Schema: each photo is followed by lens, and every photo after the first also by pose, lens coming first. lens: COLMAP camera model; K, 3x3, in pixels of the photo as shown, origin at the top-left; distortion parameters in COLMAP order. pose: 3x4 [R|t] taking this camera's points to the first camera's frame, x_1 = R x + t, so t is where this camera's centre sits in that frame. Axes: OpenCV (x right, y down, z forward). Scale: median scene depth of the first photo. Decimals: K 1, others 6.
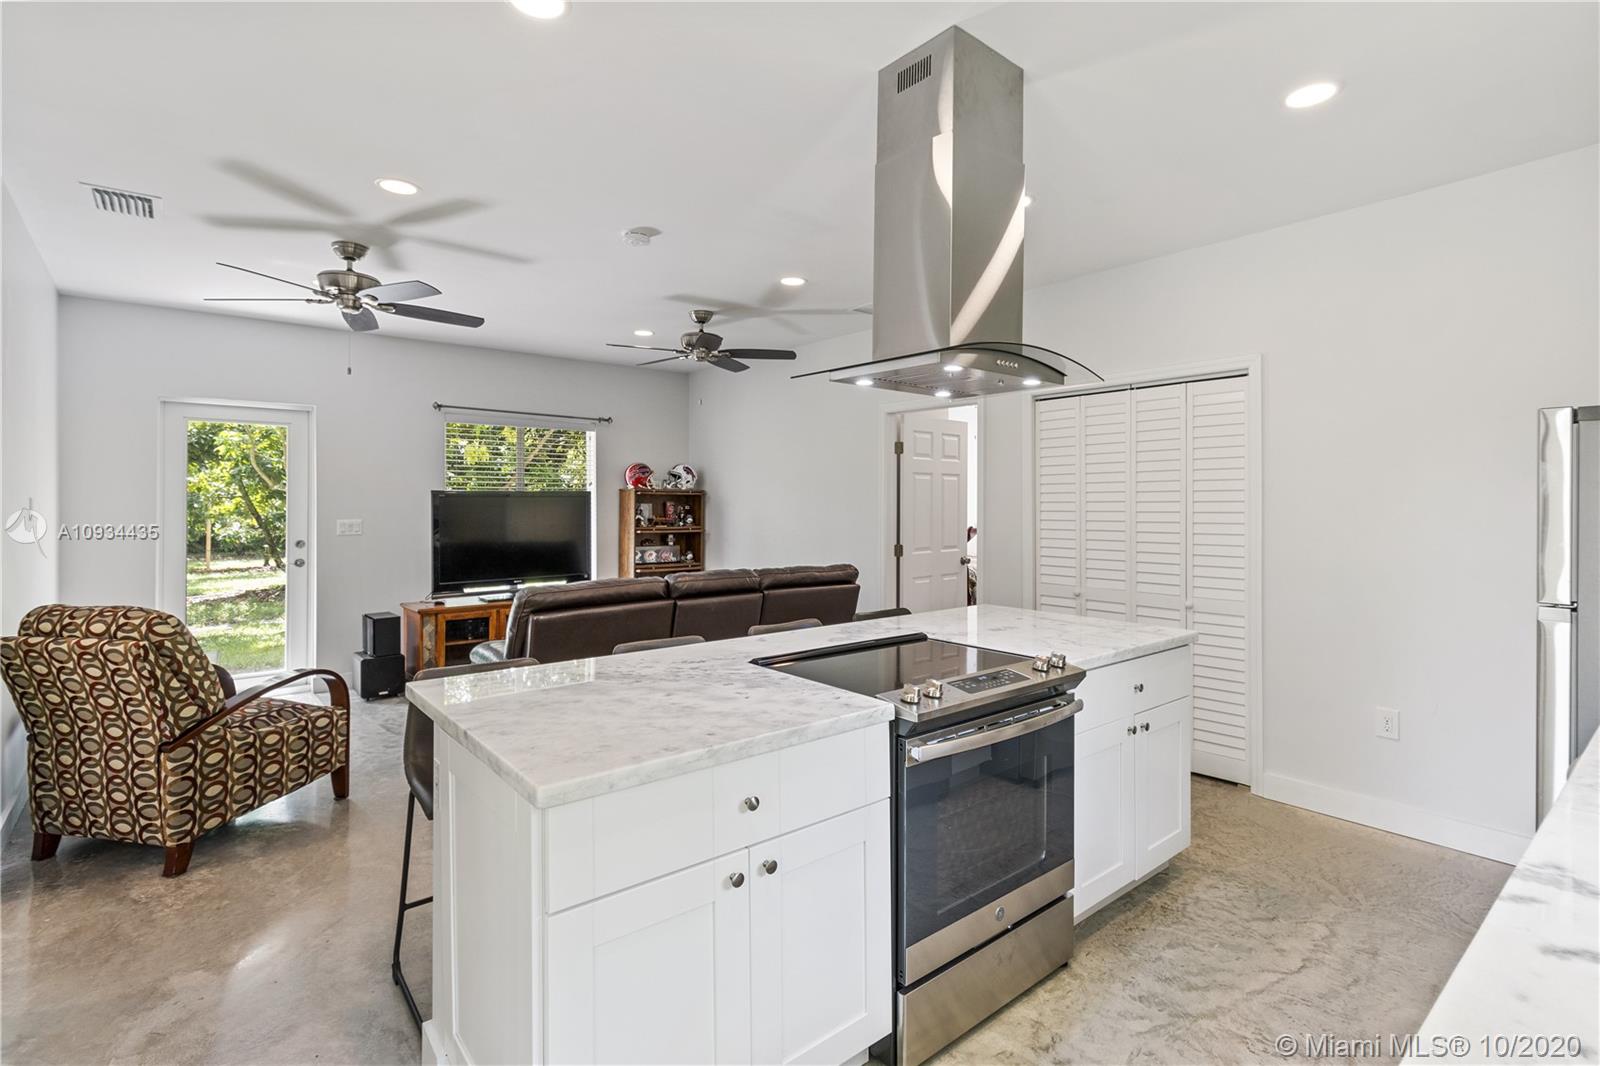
lens RADIAL K [[752.7, 0, 809.3], [0, 752.7, 508.8], [0, 0, 1]] dist [0.004461, 0.000717]
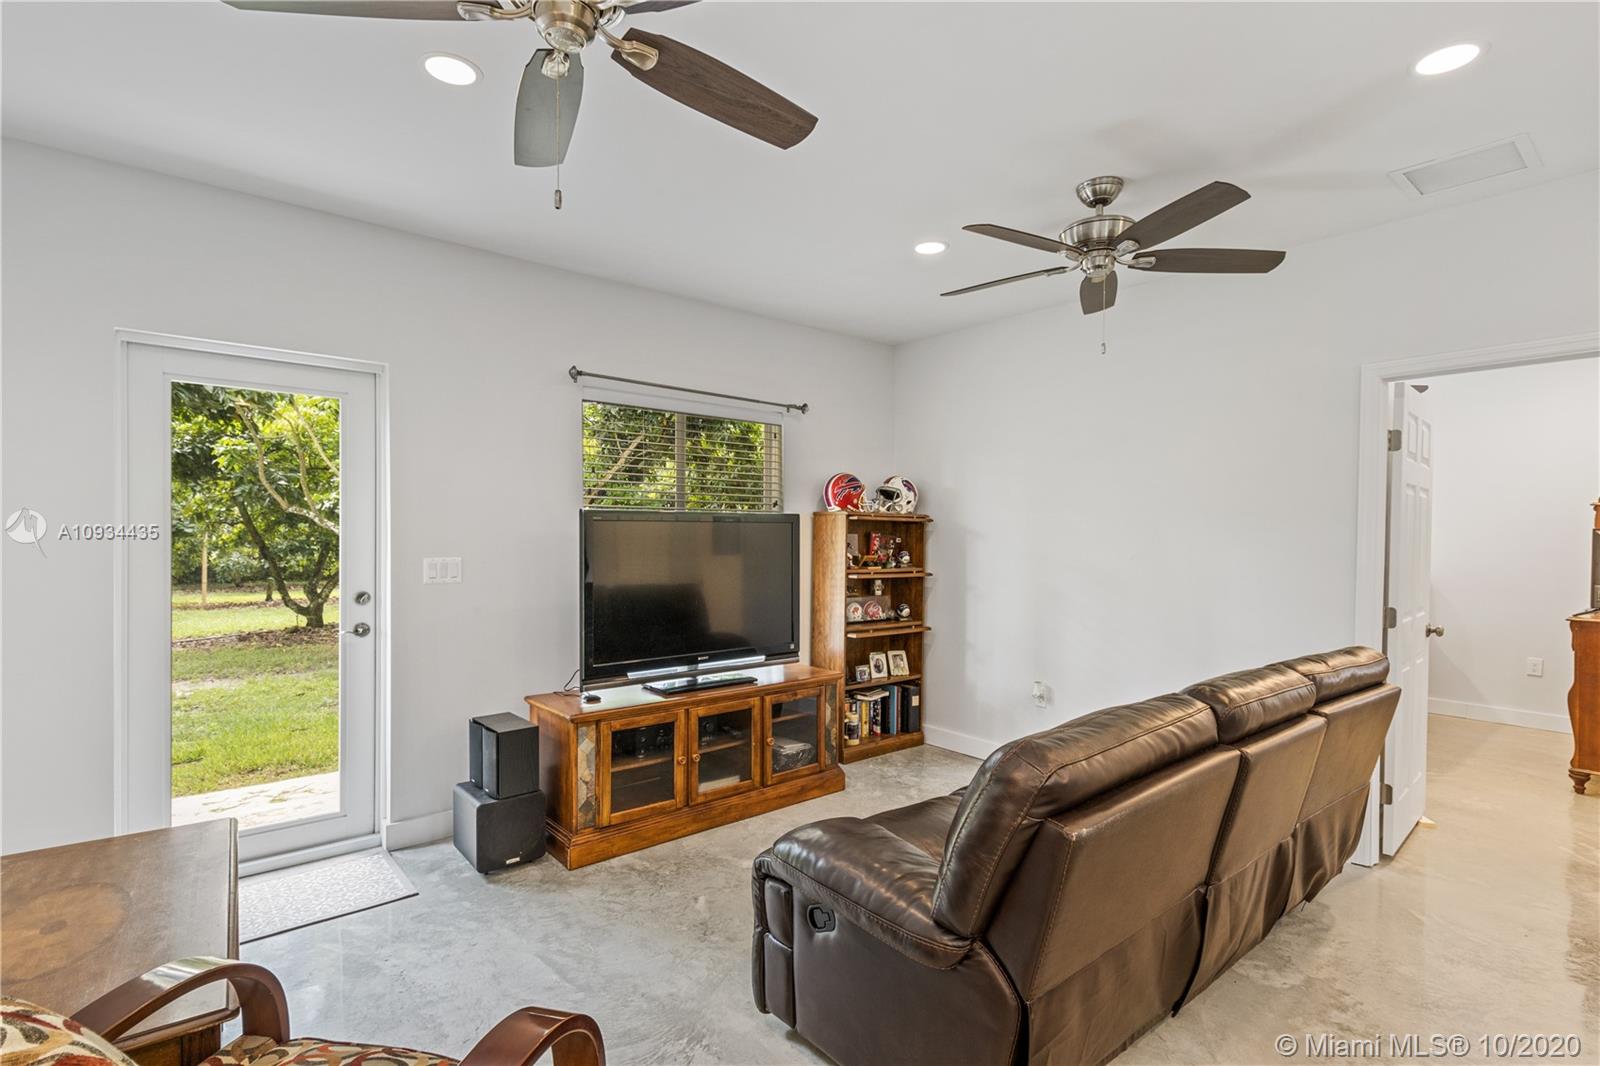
lens RADIAL K [[764.1, 0, 793.3], [0, 764.1, 552.3], [0, 0, 1]] dist [0.010300, 0.000010]
pose [[0.999814, 0.007590, -0.017750, -0.251530], [-0.007307, 0.999846, 0.015955, -0.001264], [0.017869, -0.015823, 0.999715, 0.311609]]
